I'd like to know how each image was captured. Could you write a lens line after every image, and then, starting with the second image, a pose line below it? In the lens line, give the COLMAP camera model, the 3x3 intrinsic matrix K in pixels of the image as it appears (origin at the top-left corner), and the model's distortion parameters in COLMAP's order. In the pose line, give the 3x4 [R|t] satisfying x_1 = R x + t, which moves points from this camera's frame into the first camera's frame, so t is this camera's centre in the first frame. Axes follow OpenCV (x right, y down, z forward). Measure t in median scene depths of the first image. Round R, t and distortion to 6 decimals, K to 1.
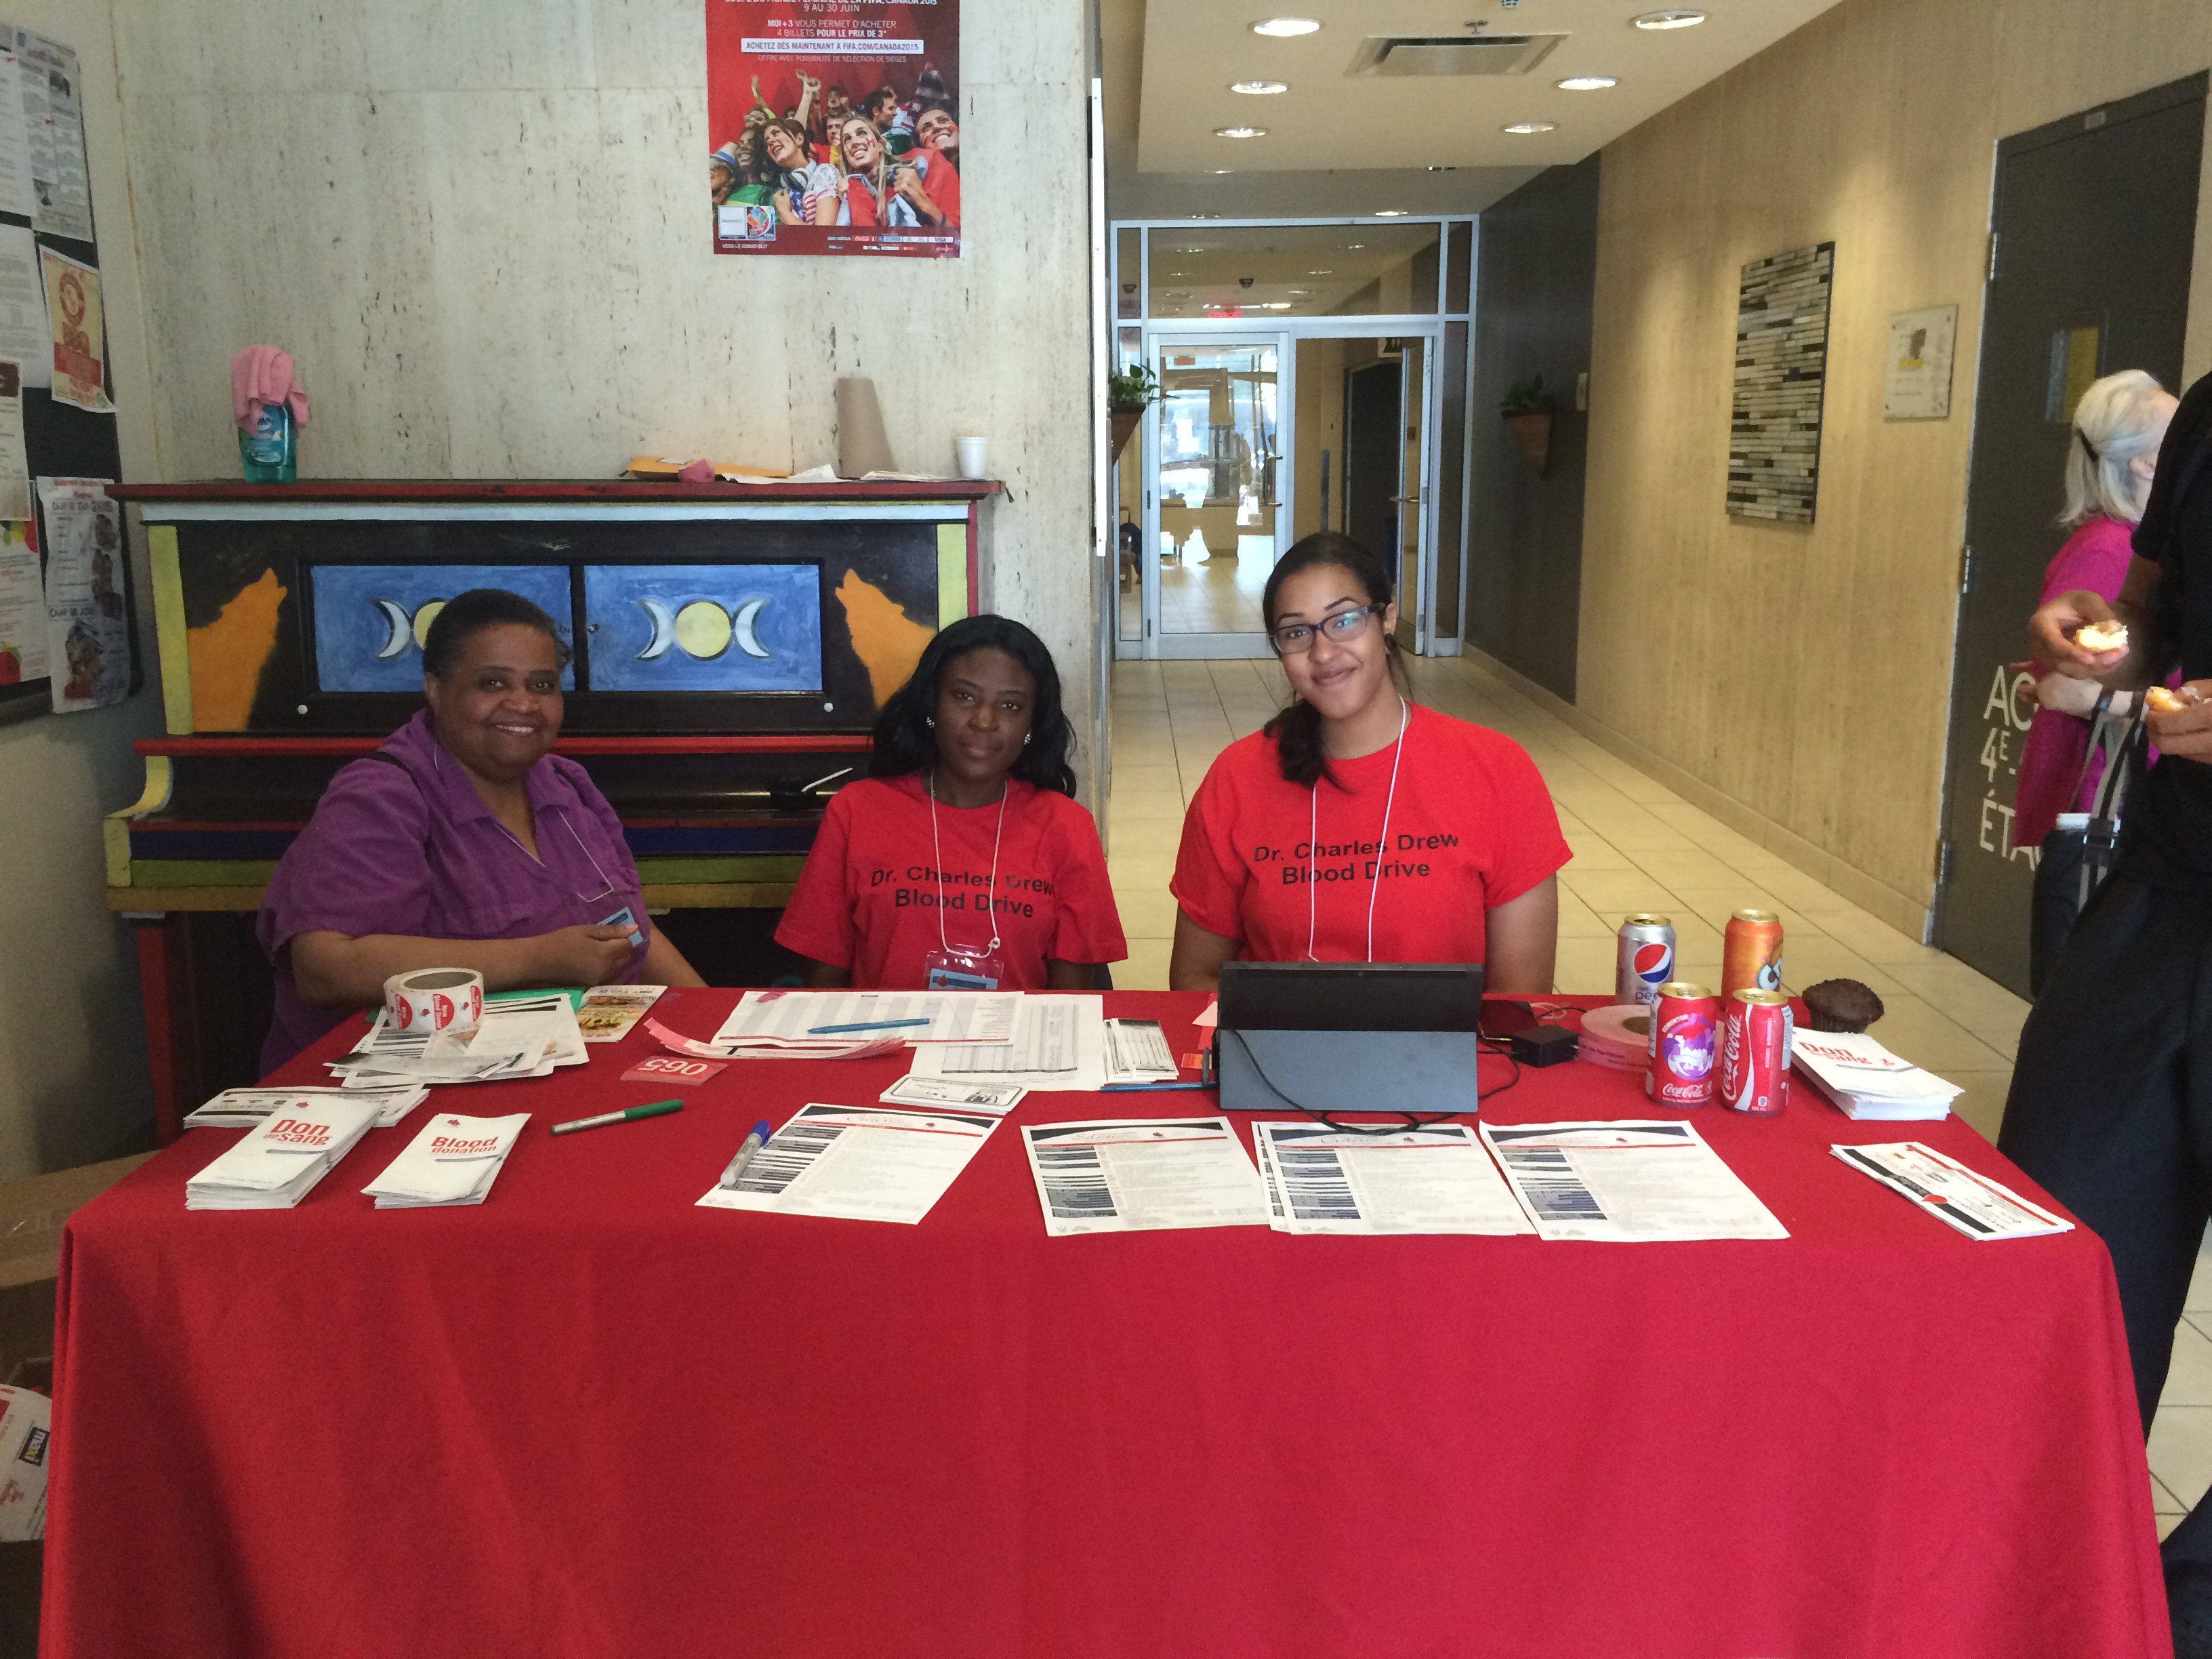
lens RADIAL K [[1904.0, 0, 1097.3], [0, 1904.0, 825.1], [0, 0, 1]] dist [0.078991, -0.126542]
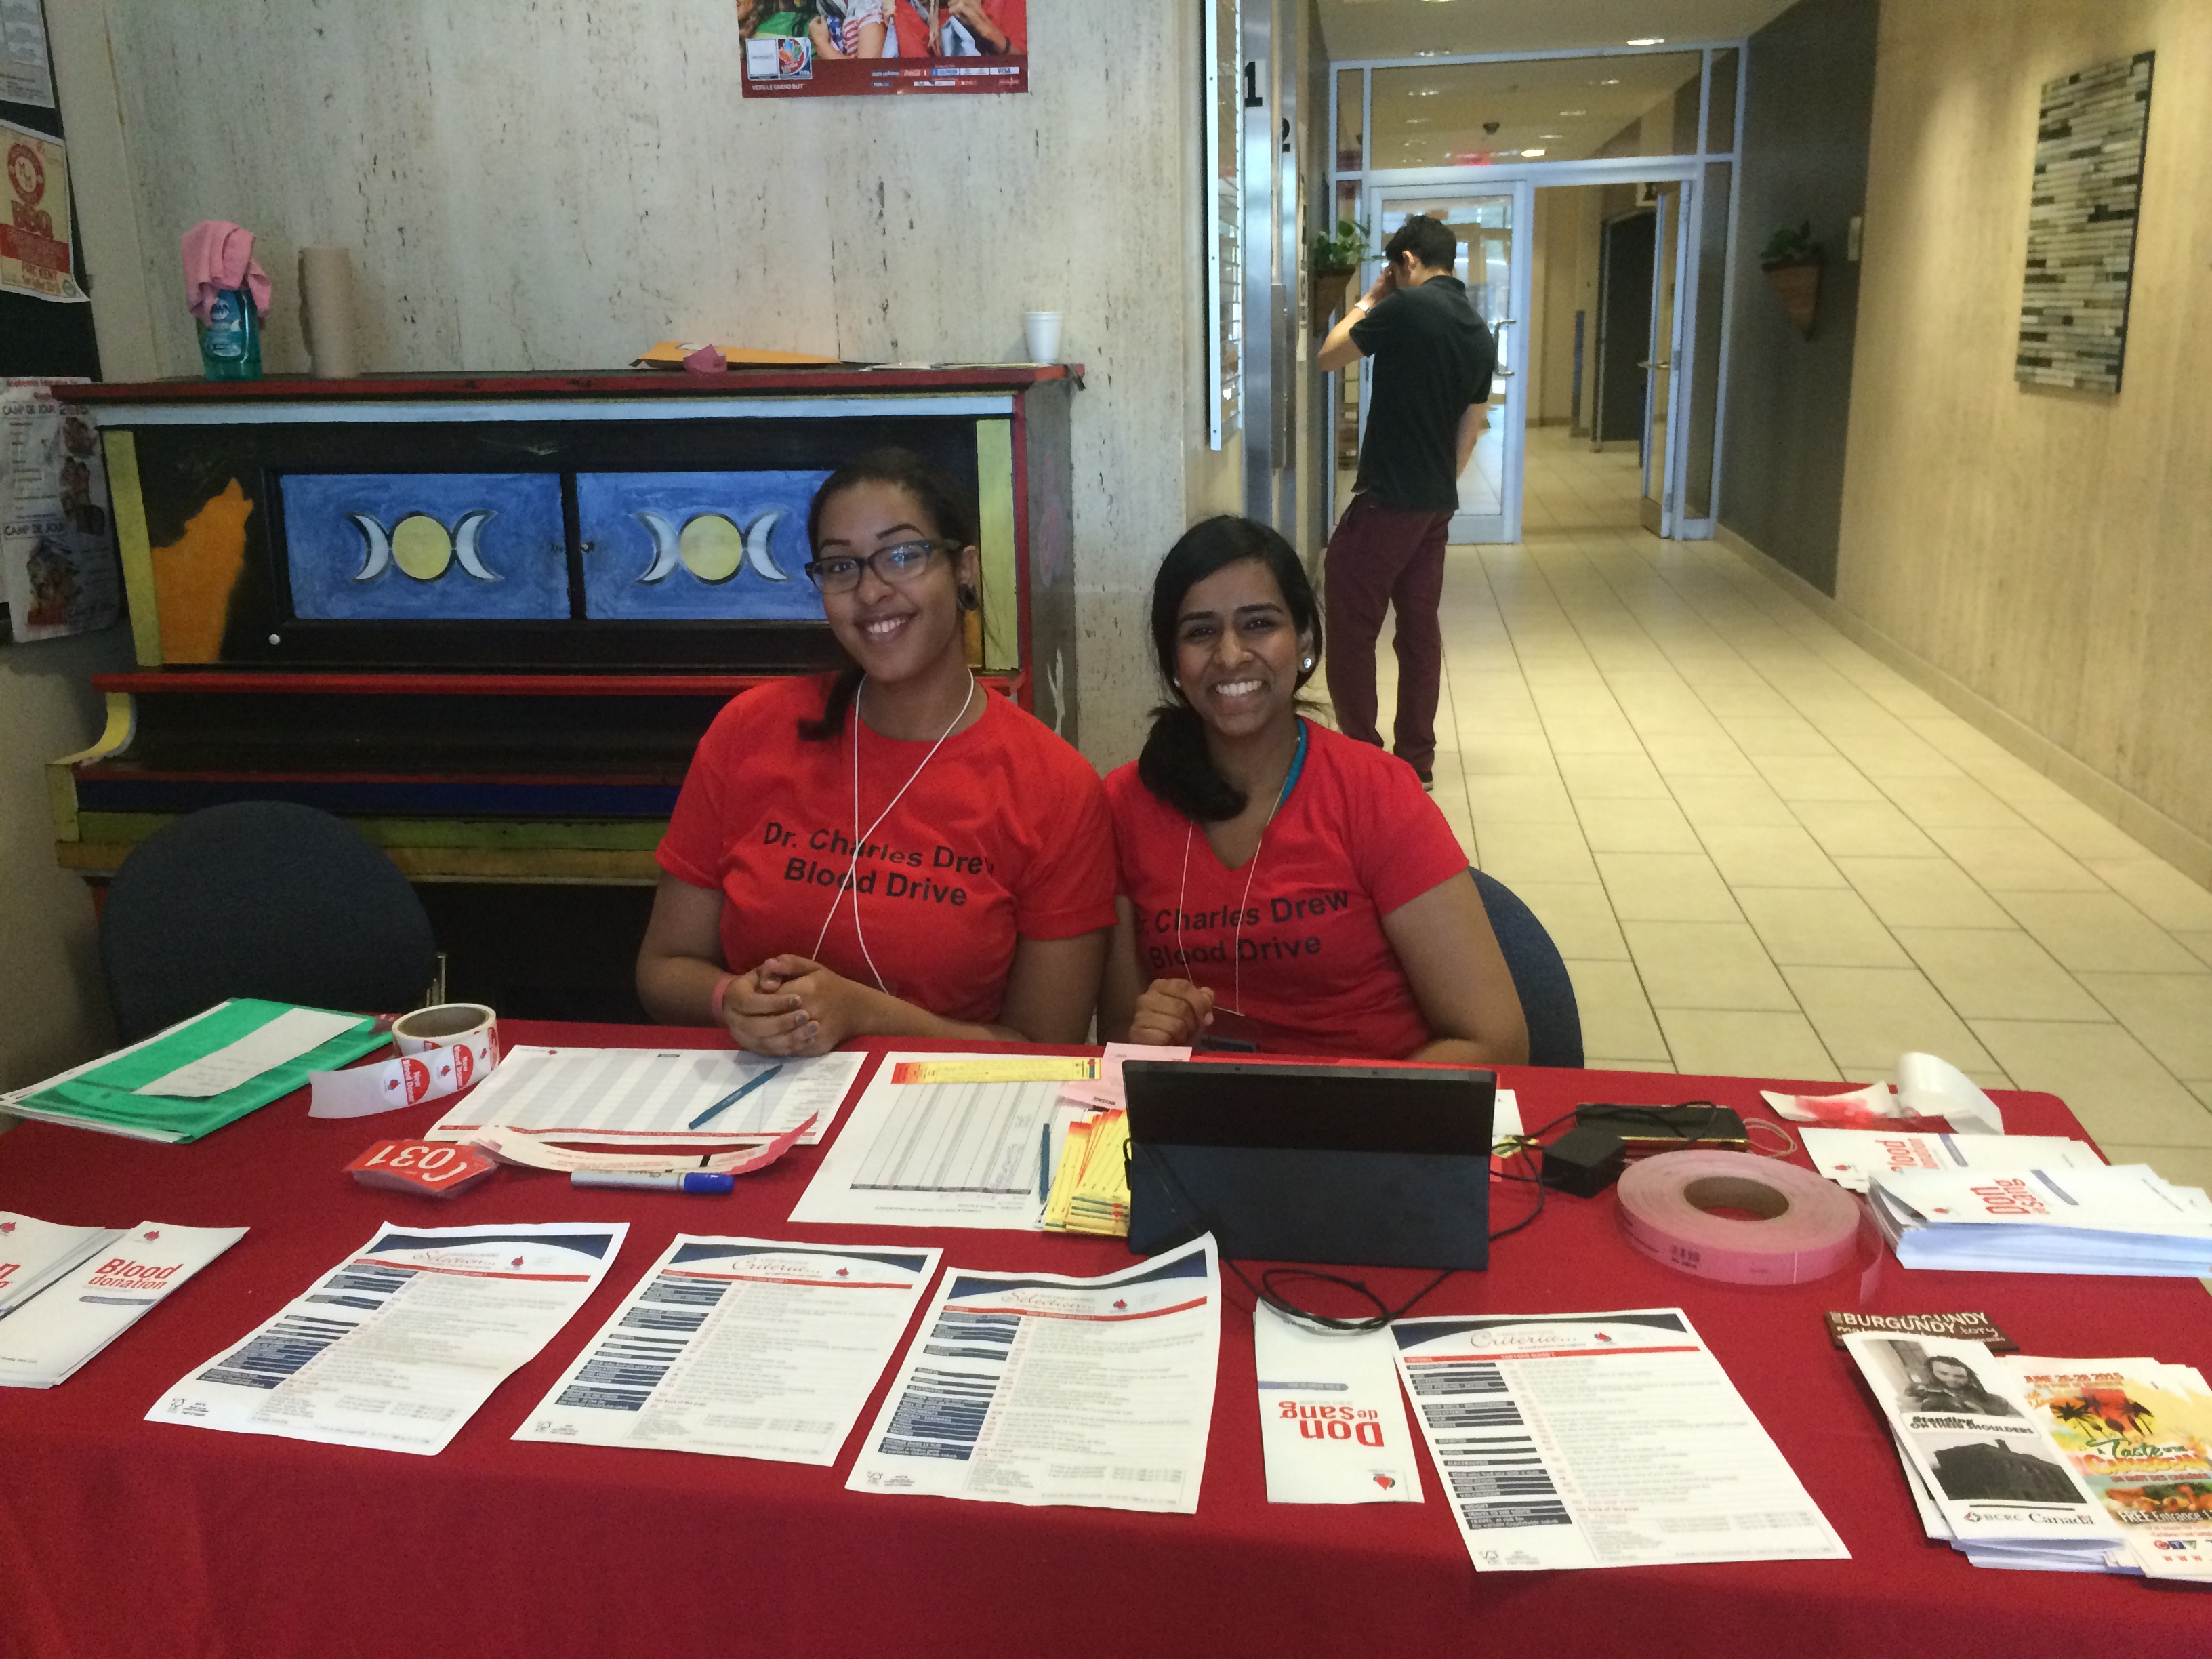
lens RADIAL K [[1904.0, 0, 1097.3], [0, 1904.0, 825.1], [0, 0, 1]] dist [0.078991, -0.126542]
pose [[0.991046, 0.017197, -0.132410, 0.073681], [-0.008429, 0.997751, 0.066497, -0.034287], [0.133256, -0.064786, 0.988962, 0.158222]]
